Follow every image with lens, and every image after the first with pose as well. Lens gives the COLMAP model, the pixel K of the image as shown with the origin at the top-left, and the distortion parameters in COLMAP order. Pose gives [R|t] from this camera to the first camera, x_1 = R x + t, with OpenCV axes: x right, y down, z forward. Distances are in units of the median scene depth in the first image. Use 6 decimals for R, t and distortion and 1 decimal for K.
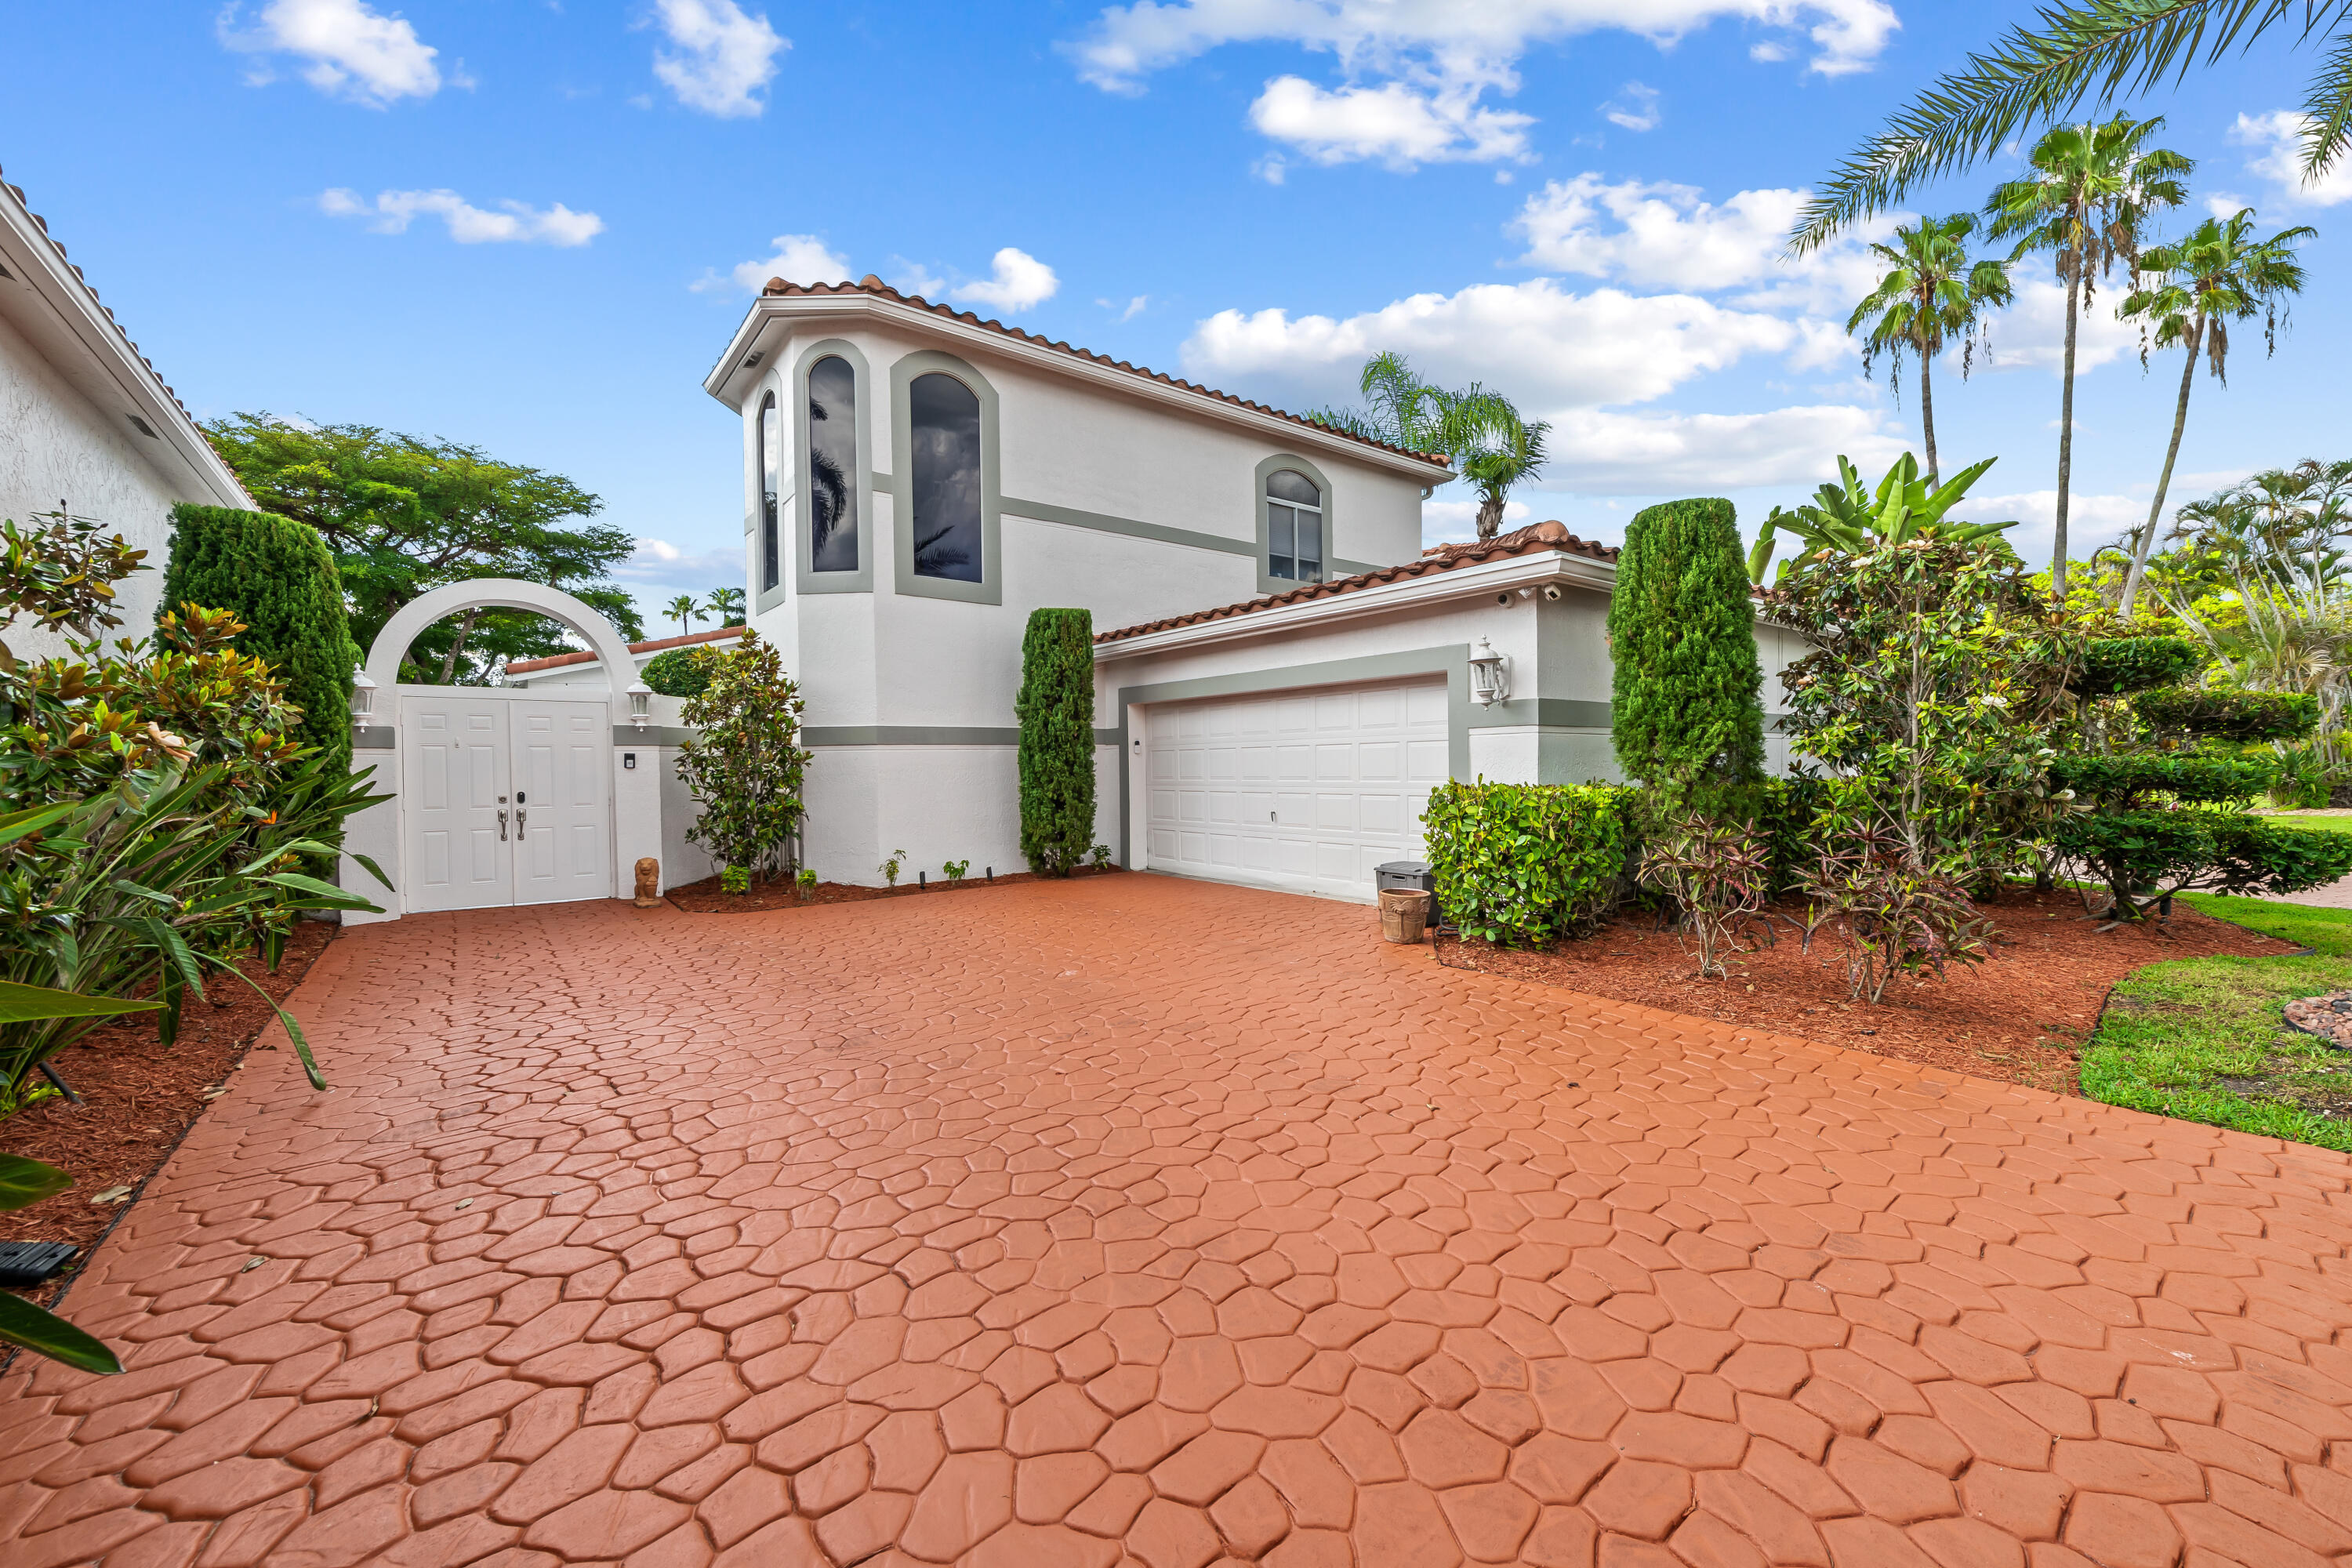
lens RADIAL K [[946.1, 0, 1187.0], [0, 946.1, 791.6], [0, 0, 1]] dist [0.000894, -0.002059]
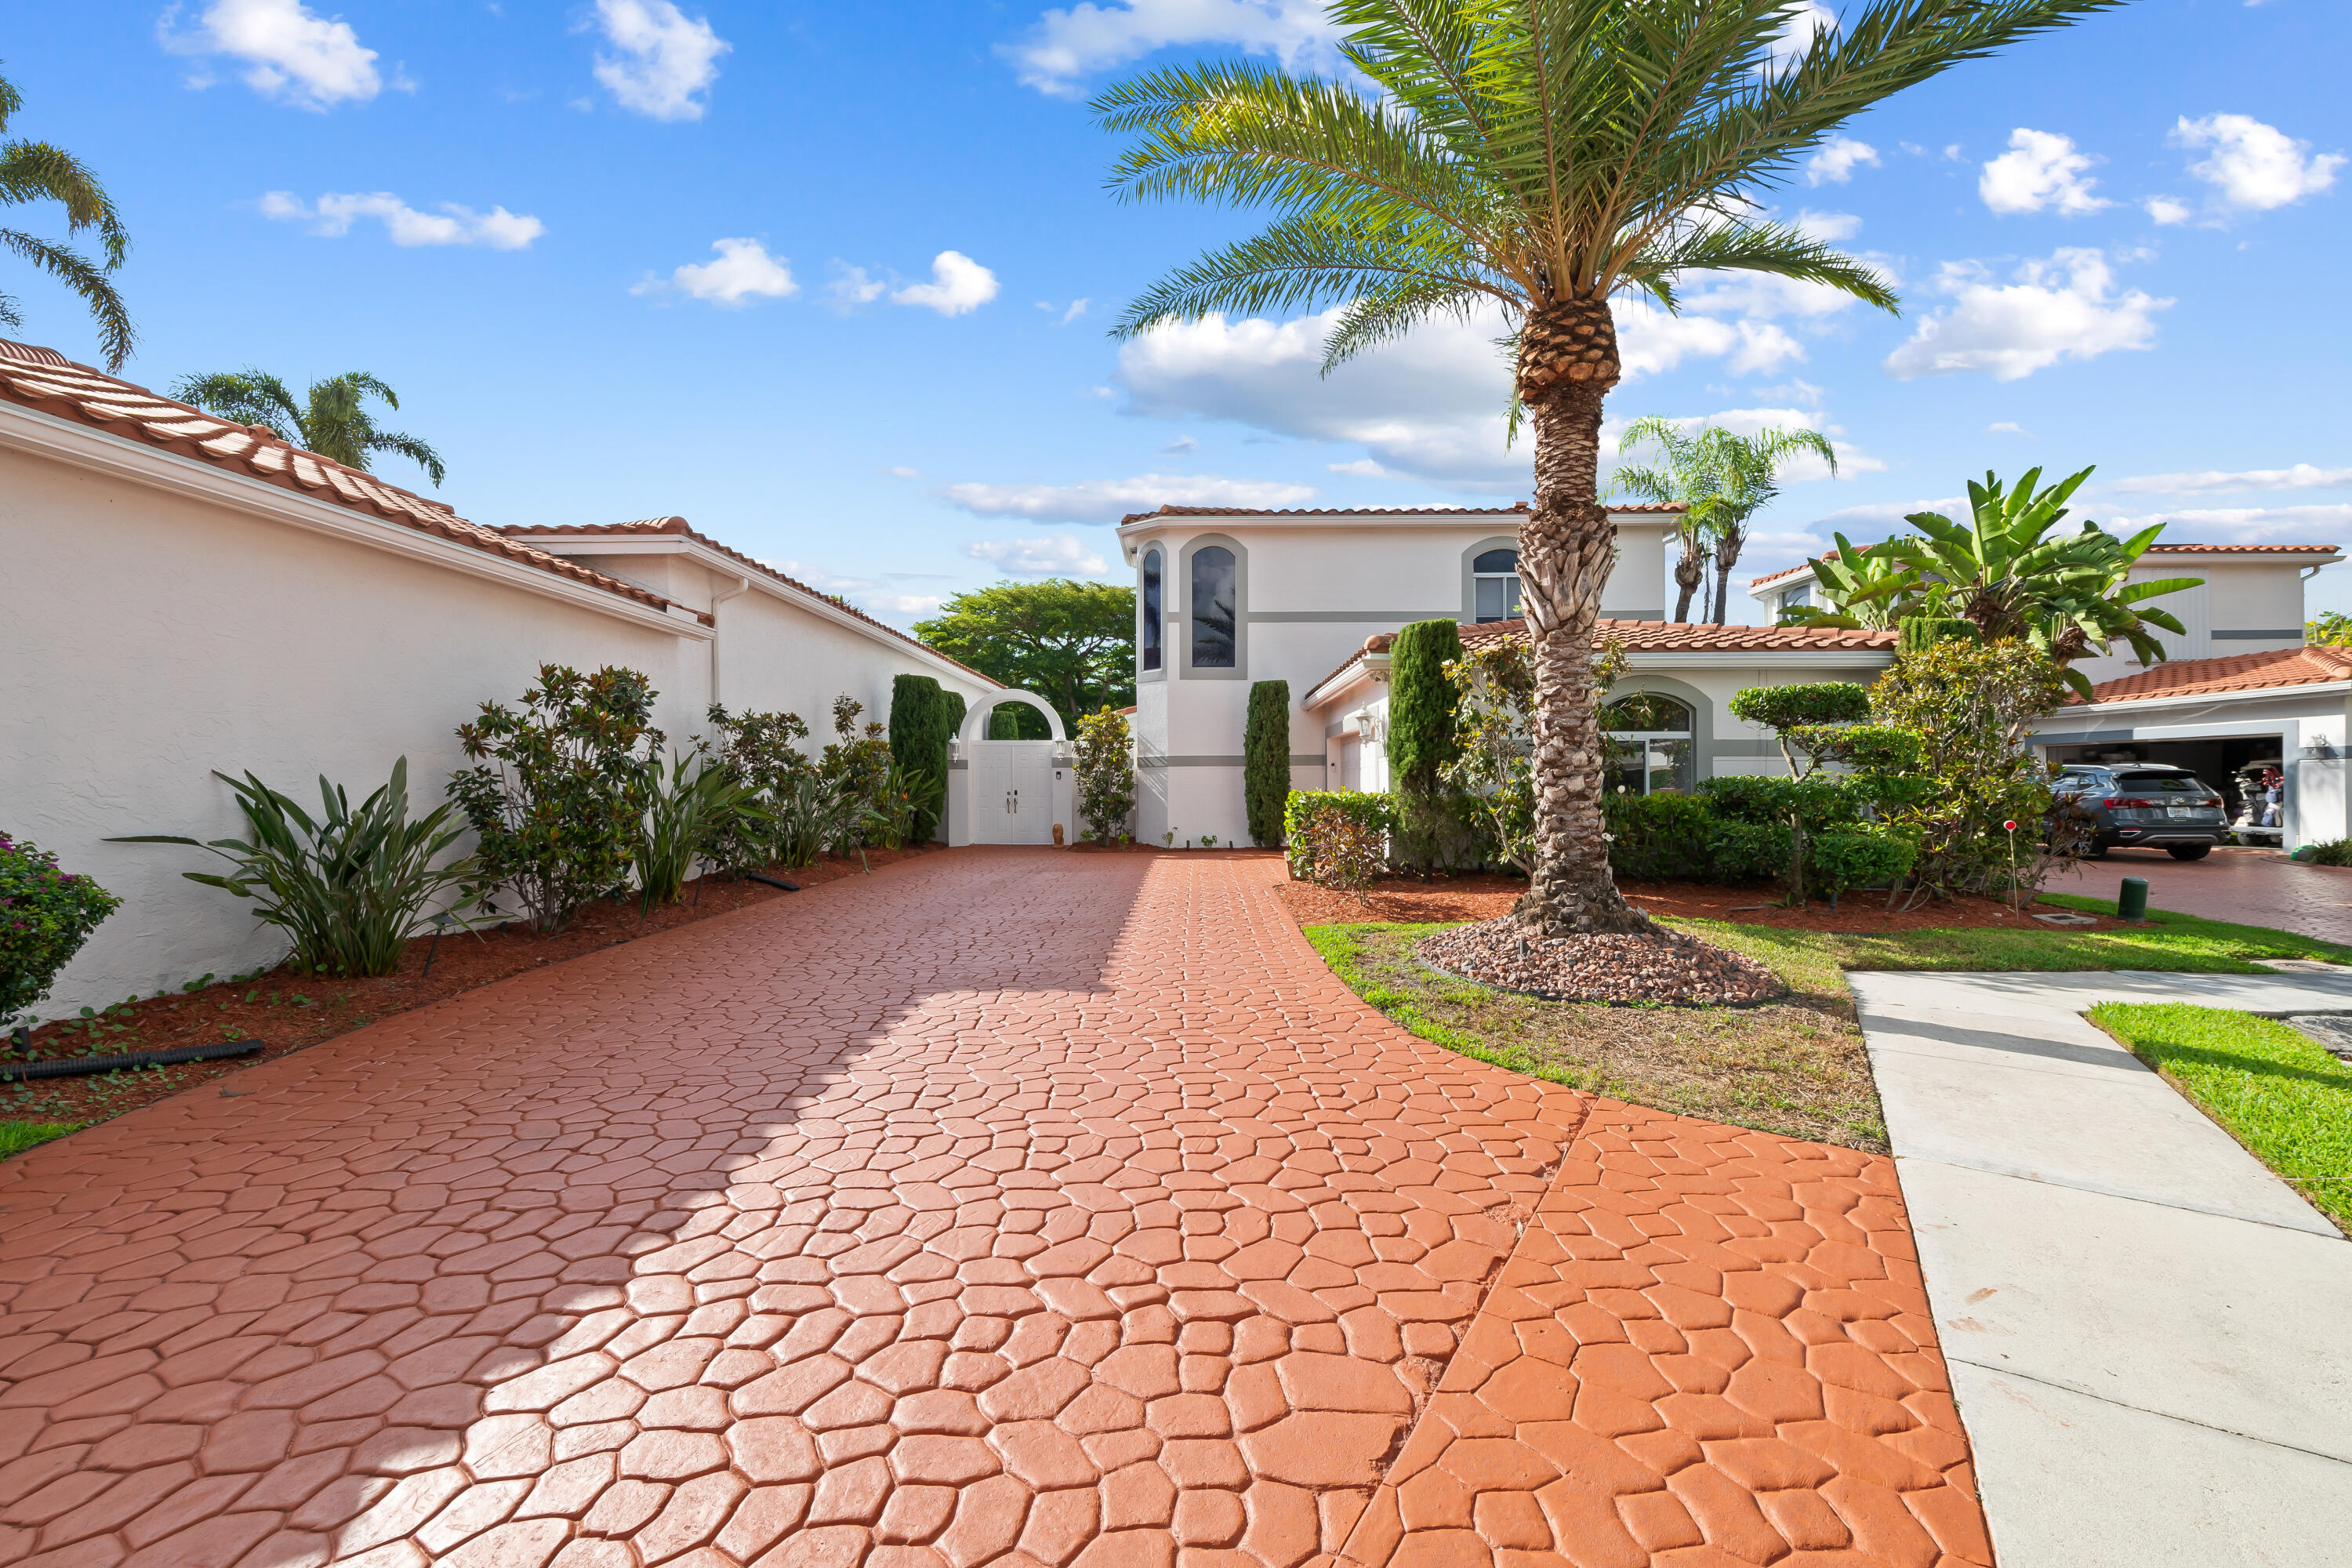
lens RADIAL K [[946.1, 0, 1171.2], [0, 946.1, 794.4], [0, 0, 1]] dist [0.000894, -0.002059]
pose [[0.772778, 0.018141, -0.634417, 0.757188], [-0.024767, 0.999692, -0.001582, 0.004818], [0.634193, 0.016935, 0.772989, -0.336088]]
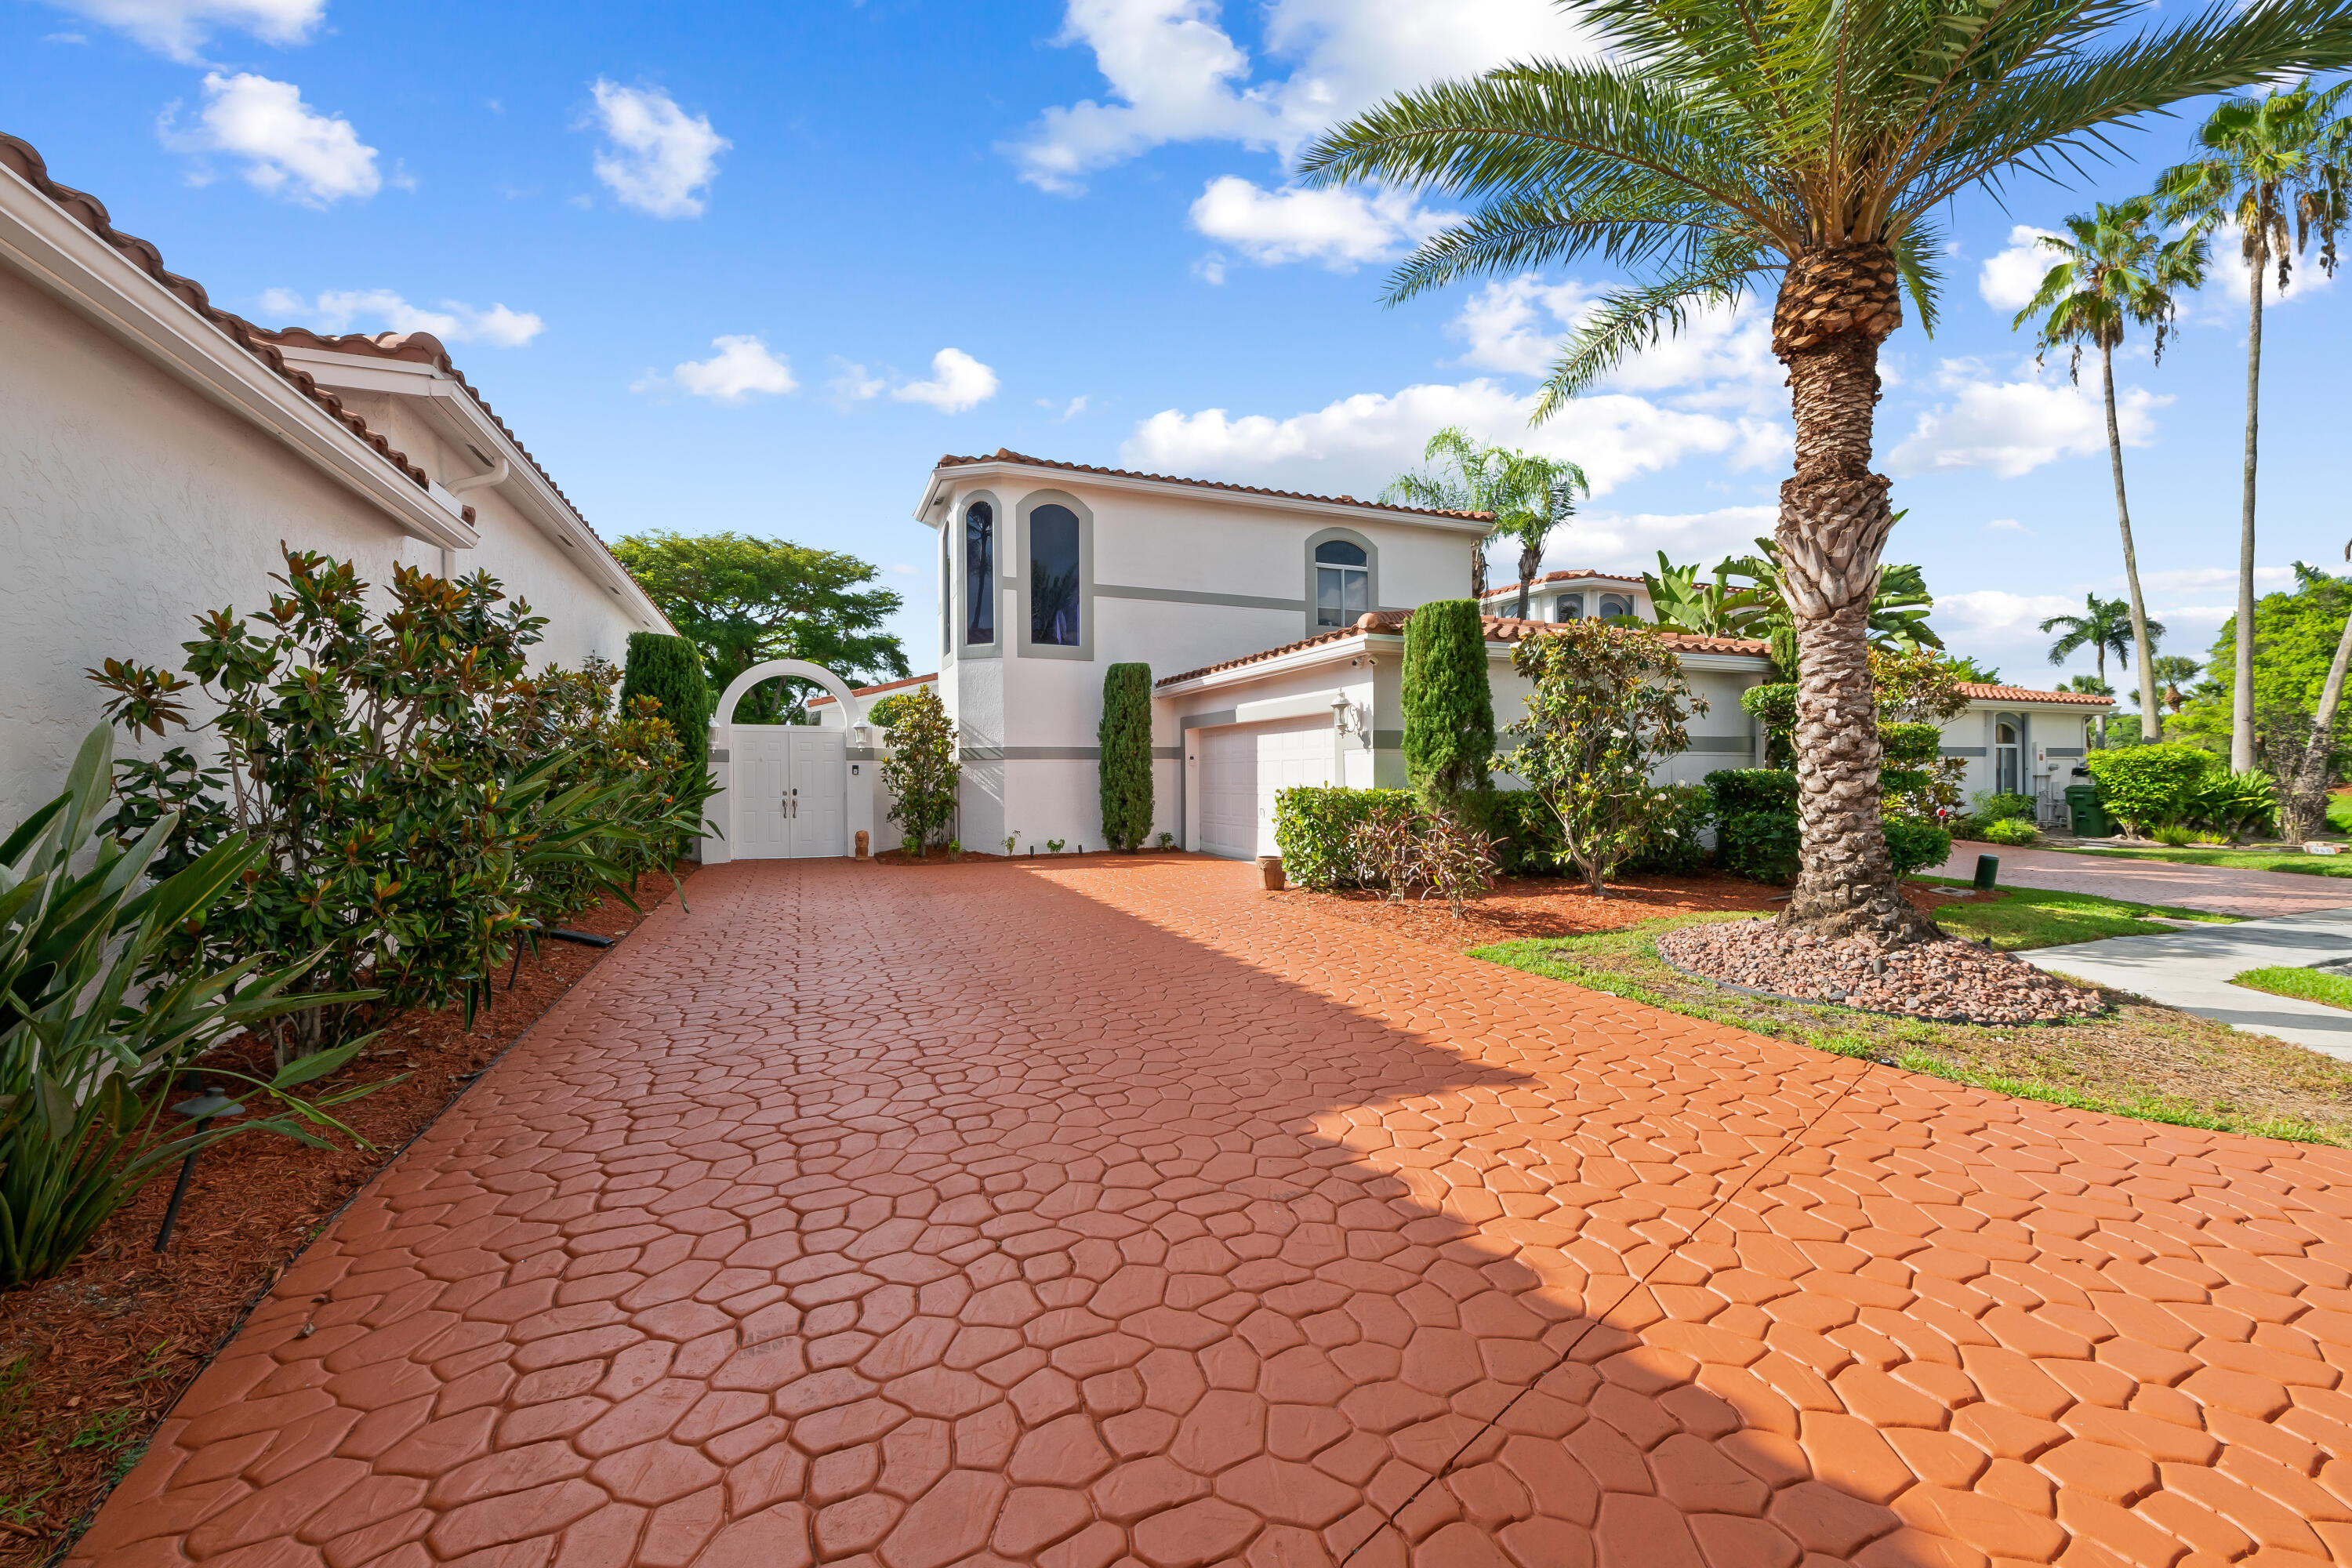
lens RADIAL K [[946.1, 0, 1181.1], [0, 946.1, 793.8], [0, 0, 1]] dist [0.000894, -0.002059]
pose [[0.963387, 0.011403, -0.267871, 0.324248], [-0.013158, 0.999902, -0.004757, 0.007674], [0.267790, 0.008108, 0.963443, -0.341116]]
